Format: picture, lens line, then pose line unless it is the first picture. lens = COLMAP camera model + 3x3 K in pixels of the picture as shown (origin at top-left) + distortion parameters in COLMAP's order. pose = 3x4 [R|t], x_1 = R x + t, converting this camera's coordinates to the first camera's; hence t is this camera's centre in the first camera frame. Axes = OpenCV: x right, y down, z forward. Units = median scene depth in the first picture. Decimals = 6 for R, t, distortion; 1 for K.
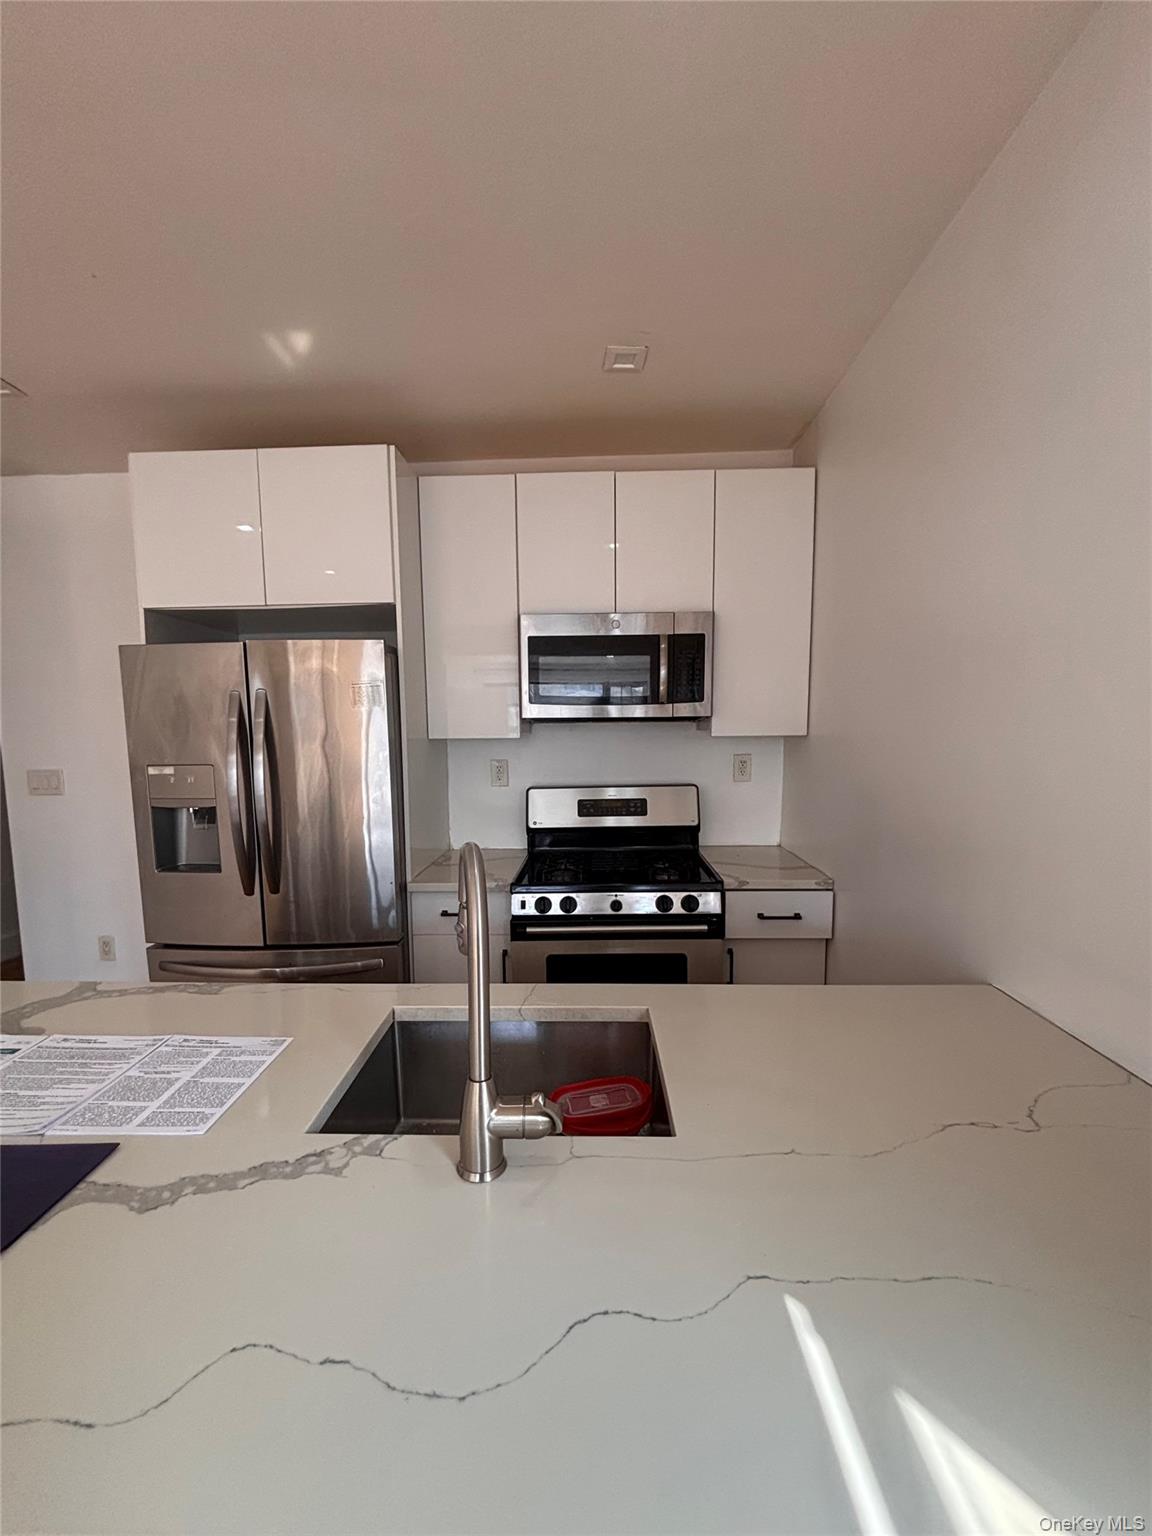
lens RADIAL K [[642.6, 0, 577.4], [0, 642.6, 794.7], [0, 0, 1]] dist [-0.000461, -0.000115]
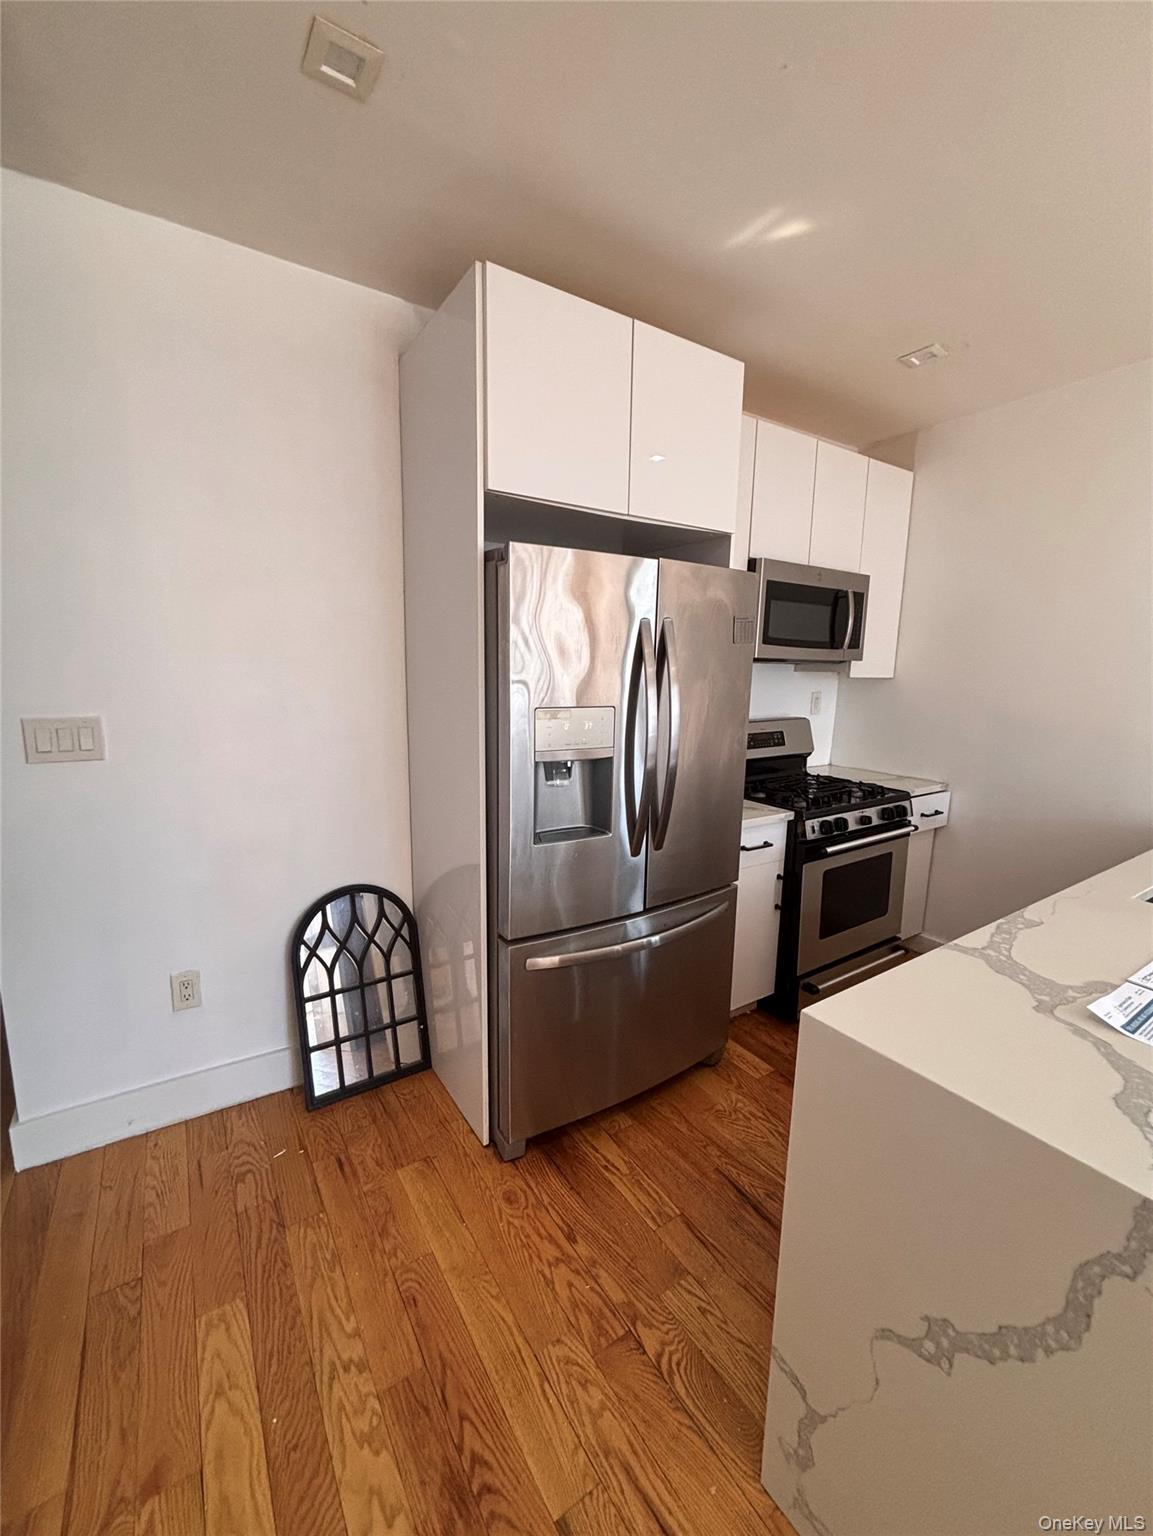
lens RADIAL K [[619.2, 0, 576.5], [0, 619.2, 768.0], [0, 0, 1]] dist [0.000346, 0.000021]
pose [[0.827800, -0.071181, 0.556489, -0.938471], [0.039728, 0.996866, 0.068414, -0.020857], [-0.559615, -0.034525, 0.828034, 0.327931]]
